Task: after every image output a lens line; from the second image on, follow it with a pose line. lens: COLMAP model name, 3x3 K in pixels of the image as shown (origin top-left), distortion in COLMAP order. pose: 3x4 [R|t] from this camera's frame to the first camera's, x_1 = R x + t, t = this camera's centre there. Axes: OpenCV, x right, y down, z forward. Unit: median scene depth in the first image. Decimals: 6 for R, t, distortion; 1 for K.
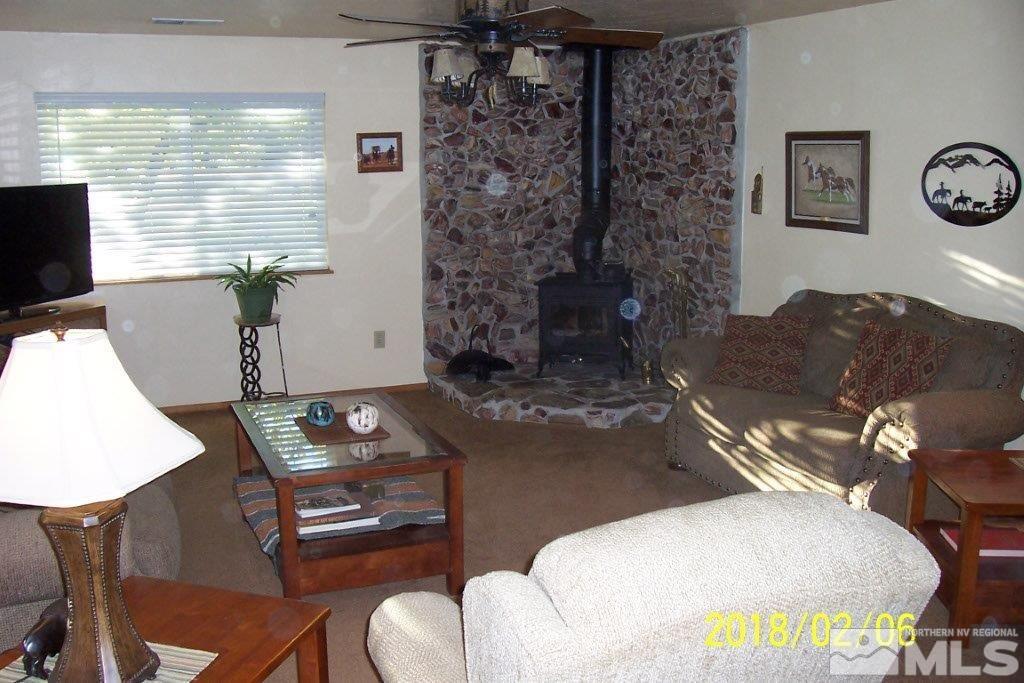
lens RADIAL K [[996.5, 0, 508.4], [0, 996.5, 336.5], [0, 0, 1]] dist [-0.091830, 0.000000]
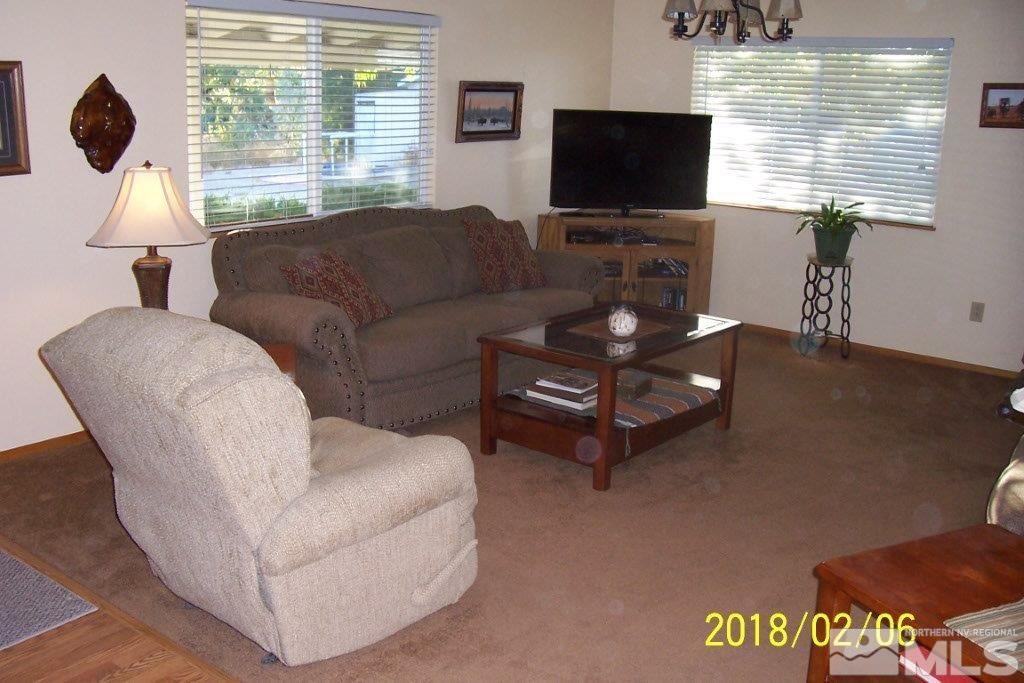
lens RADIAL K [[996.5, 0, 508.2], [0, 996.5, 346.1], [0, 0, 1]] dist [-0.091830, 0.000000]
pose [[0.492640, 0.233847, -0.838225, 0.454848], [-0.191888, 0.968701, 0.157471, -0.027686], [0.848814, 0.083269, 0.522093, 0.189871]]
